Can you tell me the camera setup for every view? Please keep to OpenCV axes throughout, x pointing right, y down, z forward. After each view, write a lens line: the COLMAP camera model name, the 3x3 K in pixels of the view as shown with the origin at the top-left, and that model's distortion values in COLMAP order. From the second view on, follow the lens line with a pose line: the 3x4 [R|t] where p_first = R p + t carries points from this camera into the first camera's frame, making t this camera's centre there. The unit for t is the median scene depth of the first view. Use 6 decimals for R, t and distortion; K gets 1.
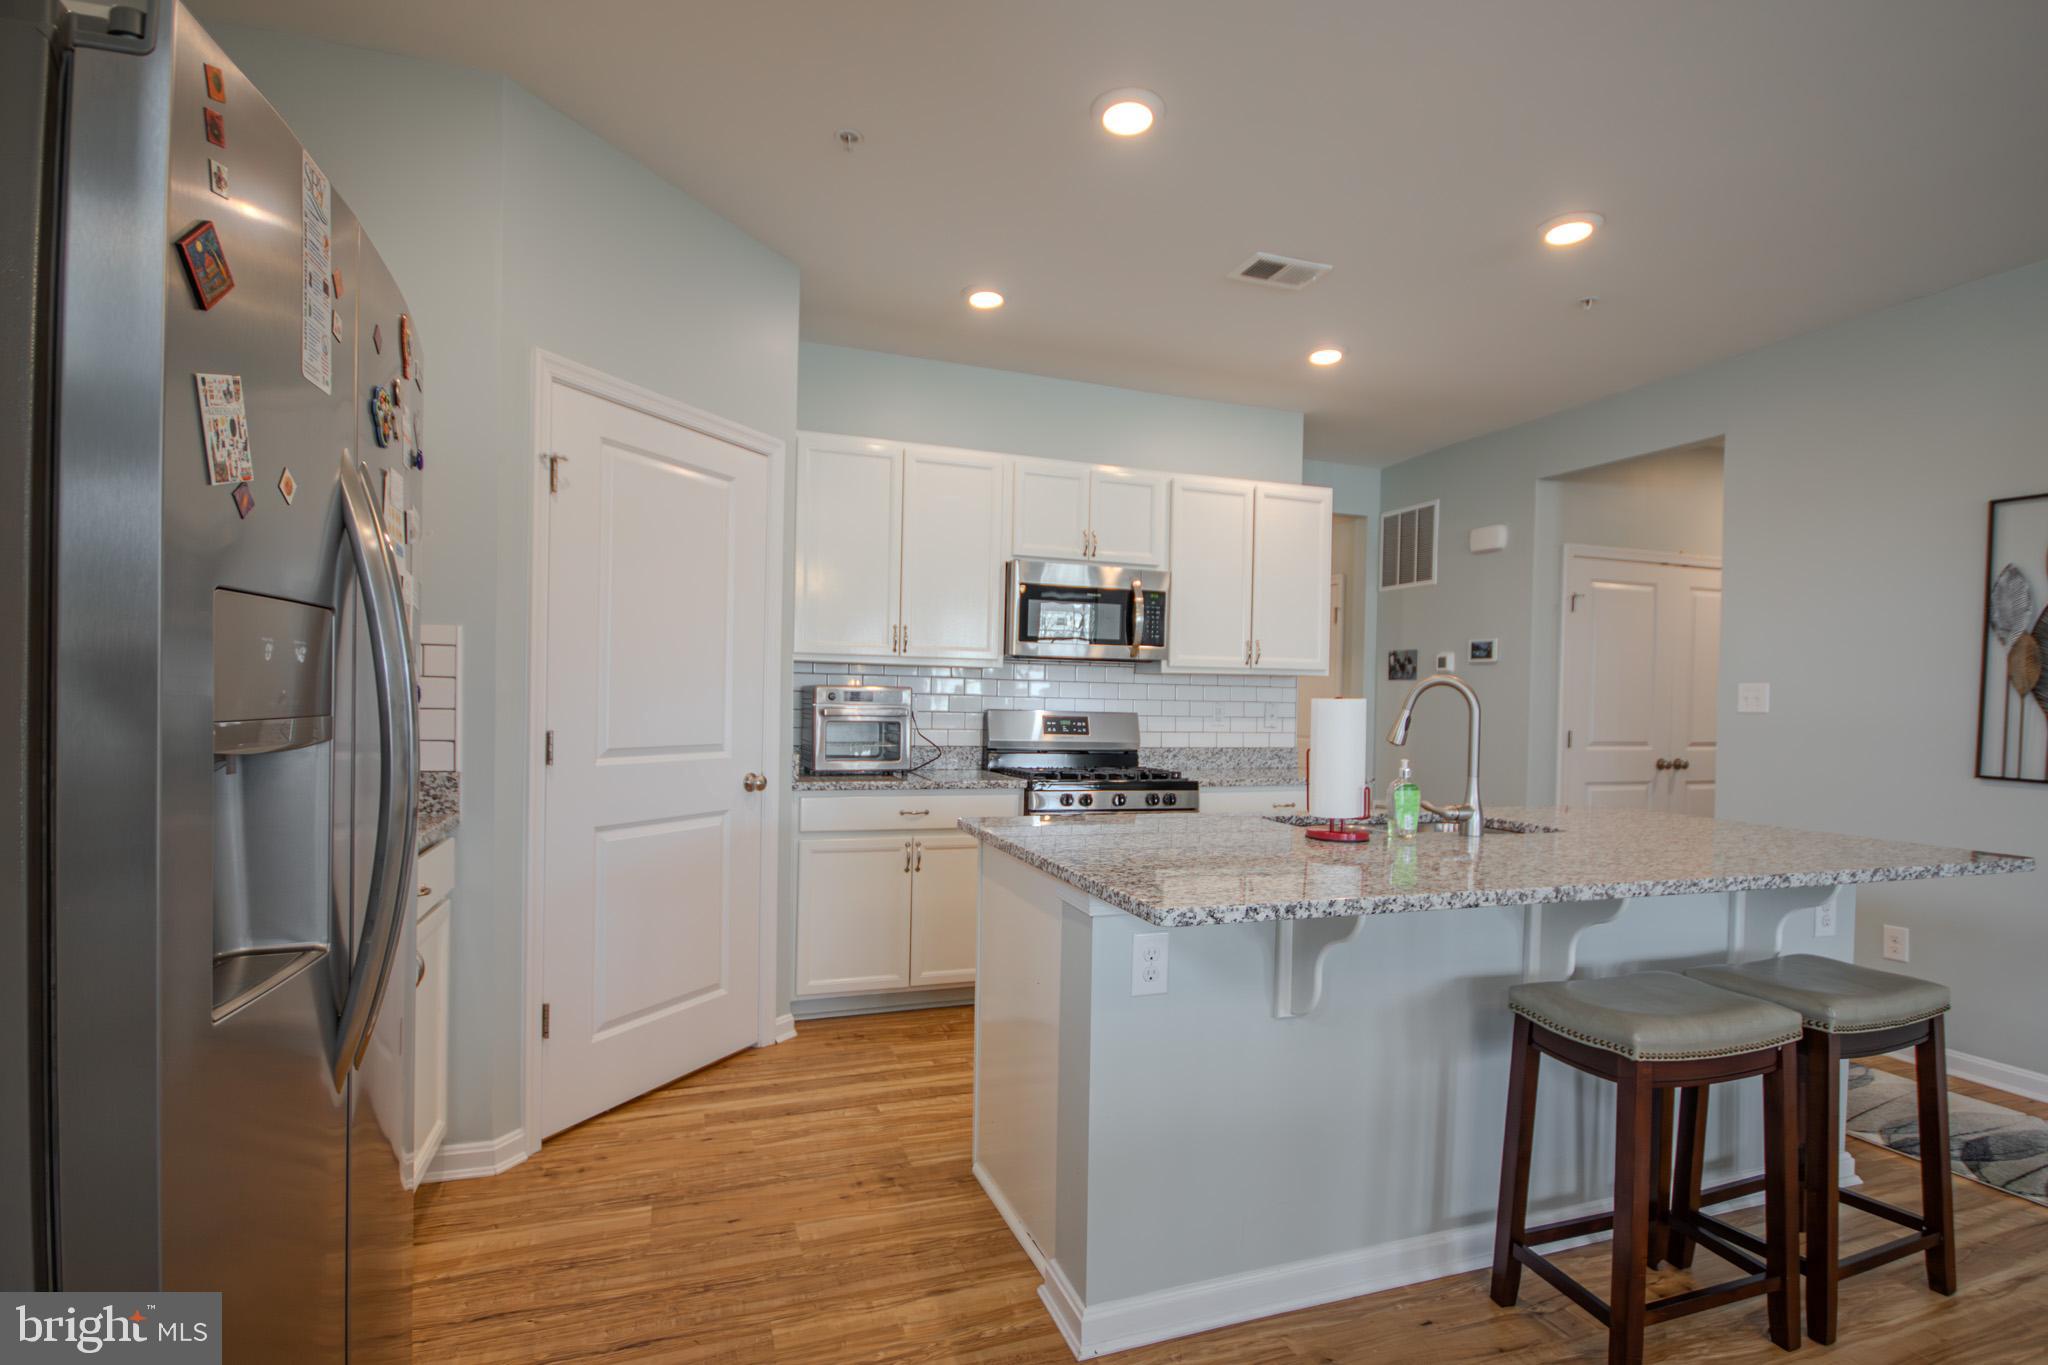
lens RADIAL K [[964.6, 0, 1021.7], [0, 964.6, 724.3], [0, 0, 1]] dist [0.002203, -0.004831]
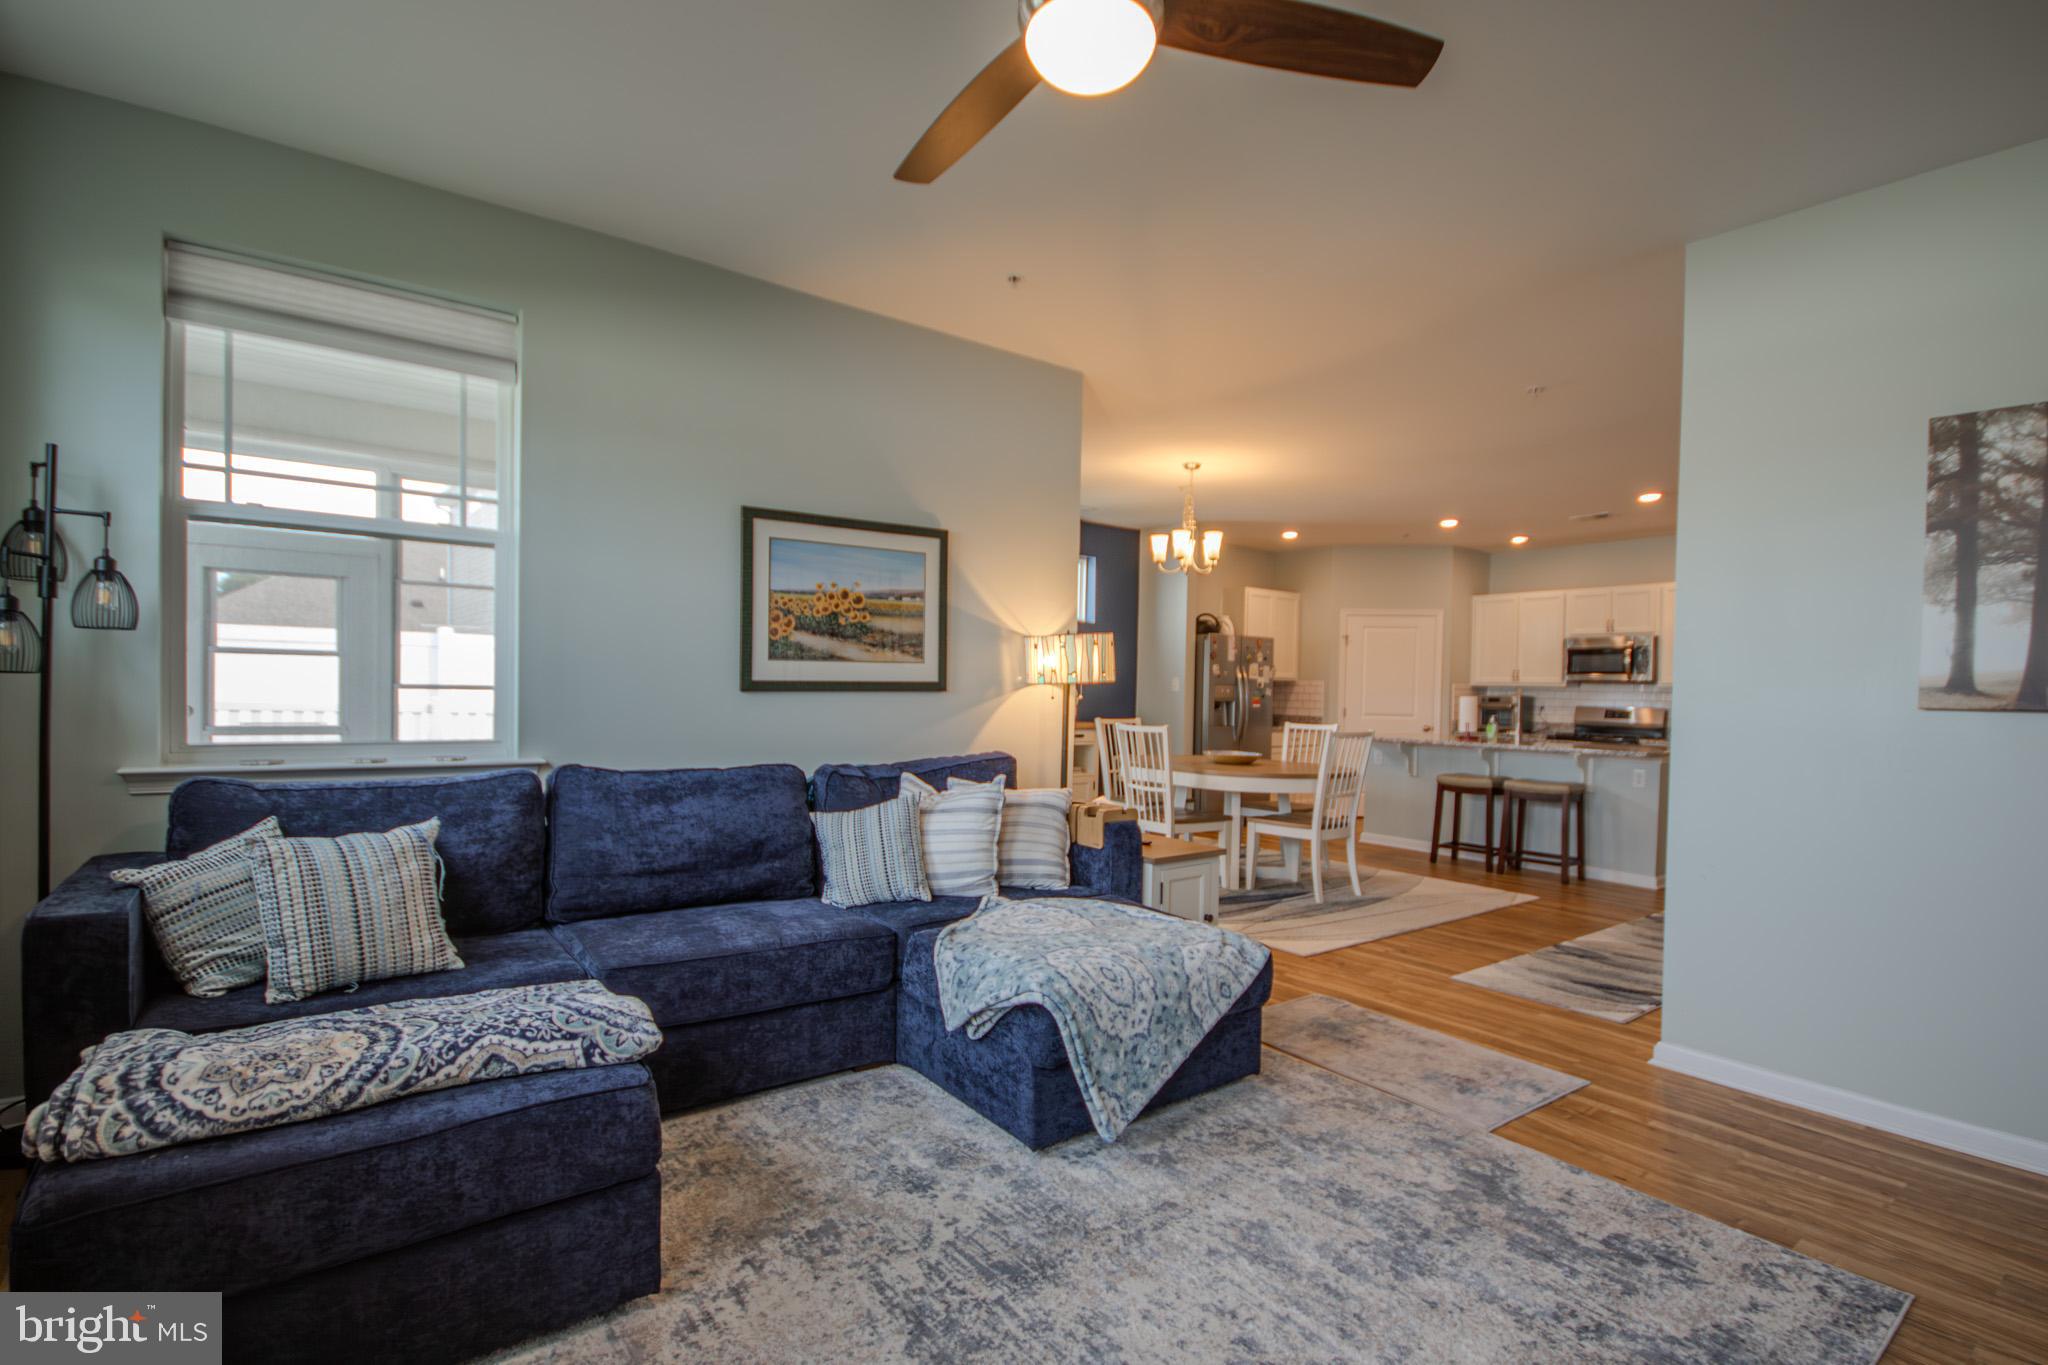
lens RADIAL K [[964.6, 0, 1037.1], [0, 964.6, 710.7], [0, 0, 1]] dist [0.002203, -0.004831]
pose [[0.313333, 0.005783, -0.949626, 2.129230], [-0.035917, 0.999338, -0.005765, 0.065284], [0.948964, 0.035914, 0.313333, -1.038190]]
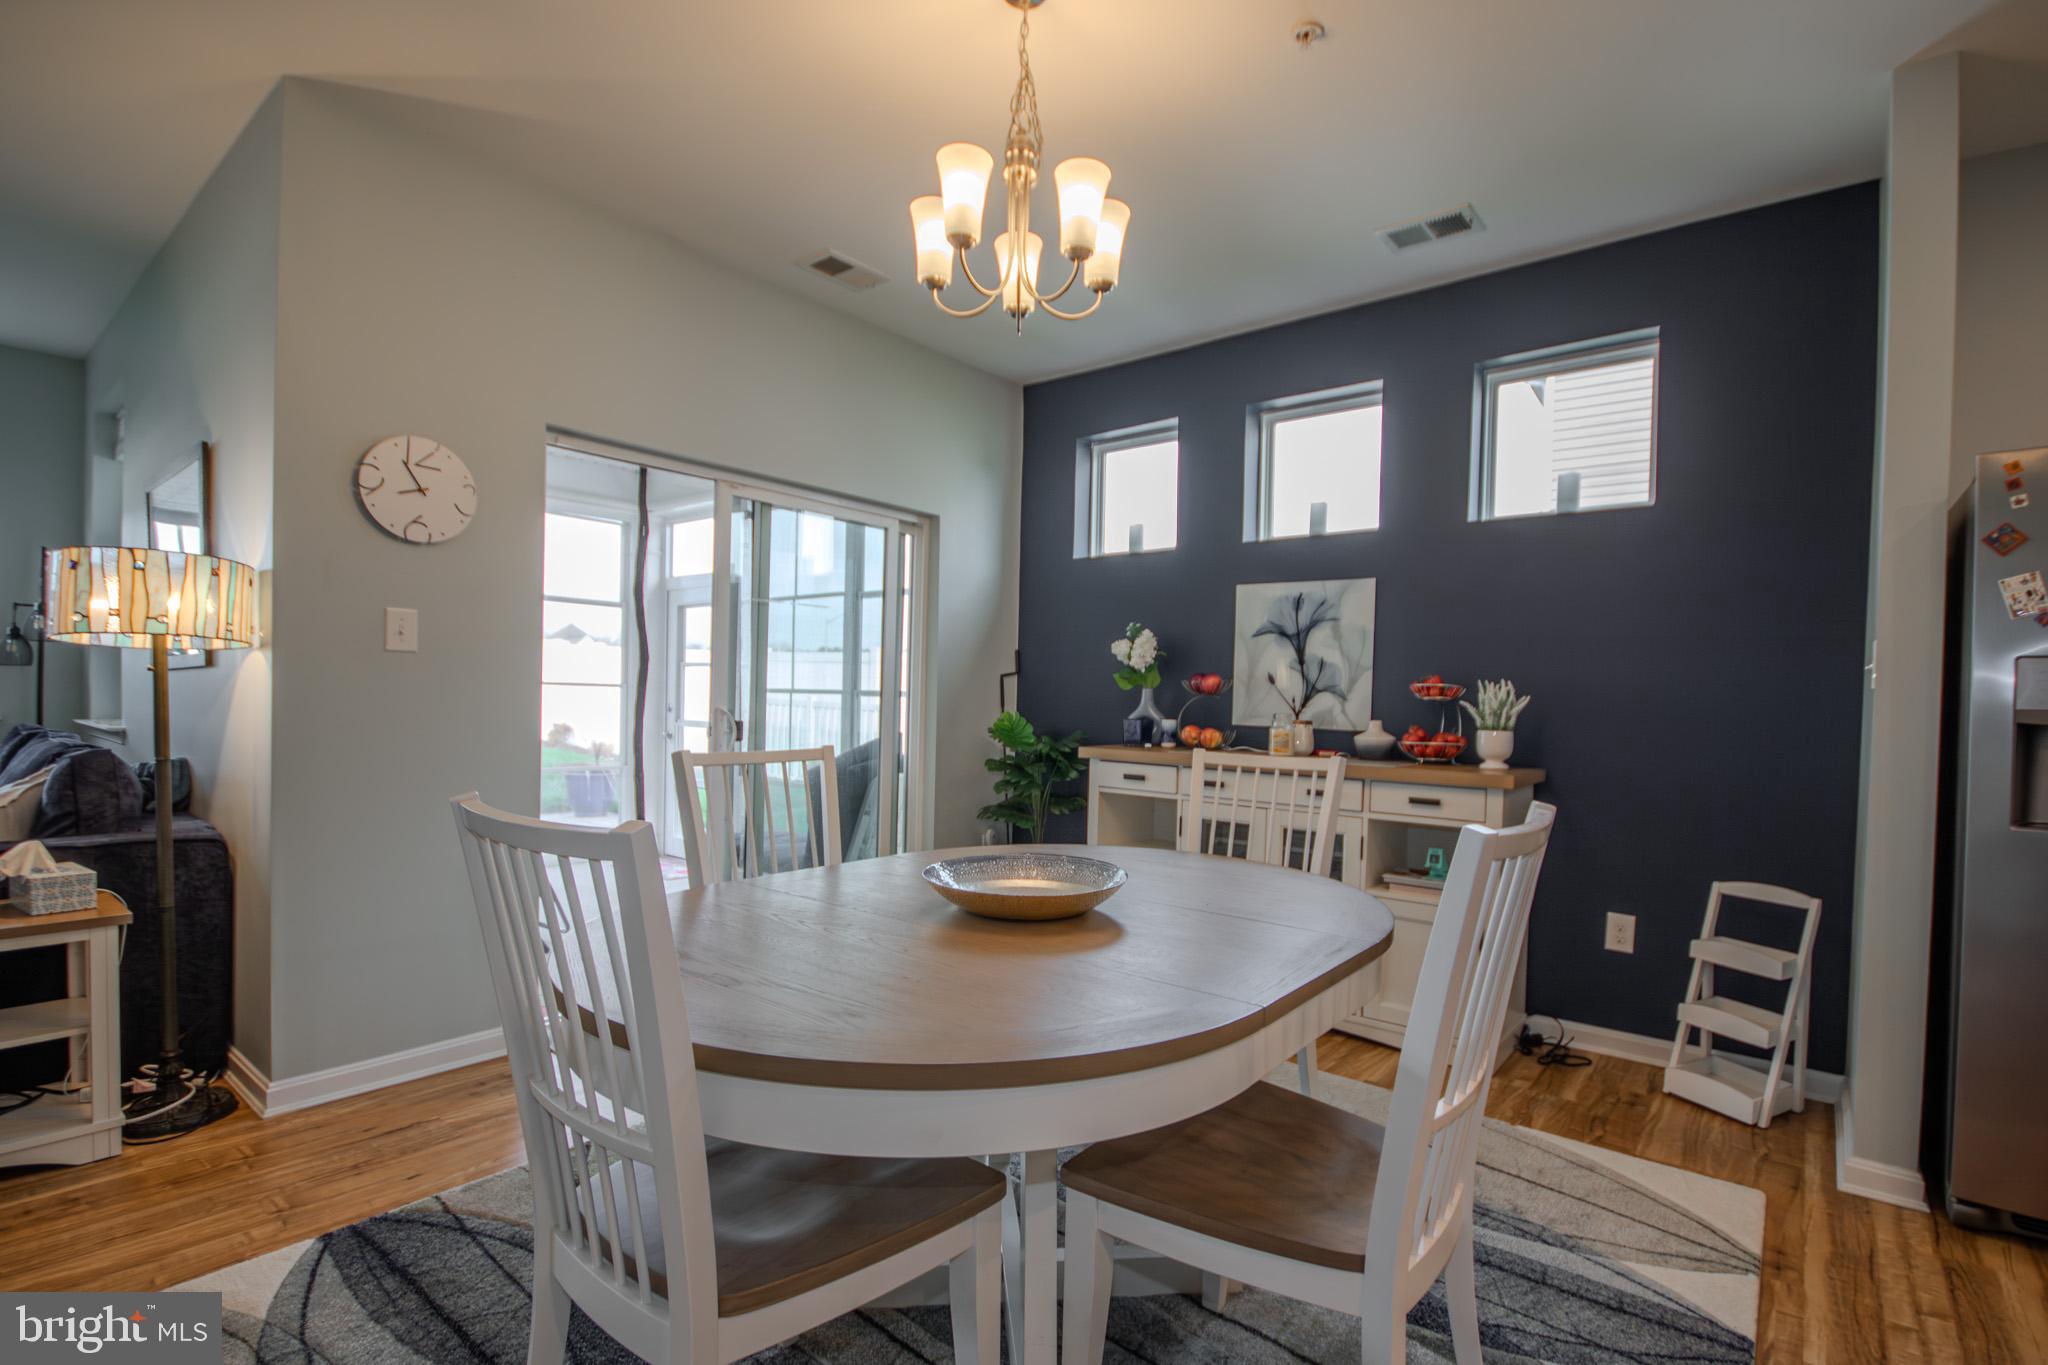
lens RADIAL K [[964.6, 0, 1009.2], [0, 964.6, 705.8], [0, 0, 1]] dist [0.002203, -0.004831]
pose [[-0.862641, -0.033338, -0.504717, 0.694648], [-0.050932, 0.998479, 0.021099, 0.015976], [0.503246, 0.043907, -0.863027, 0.452664]]
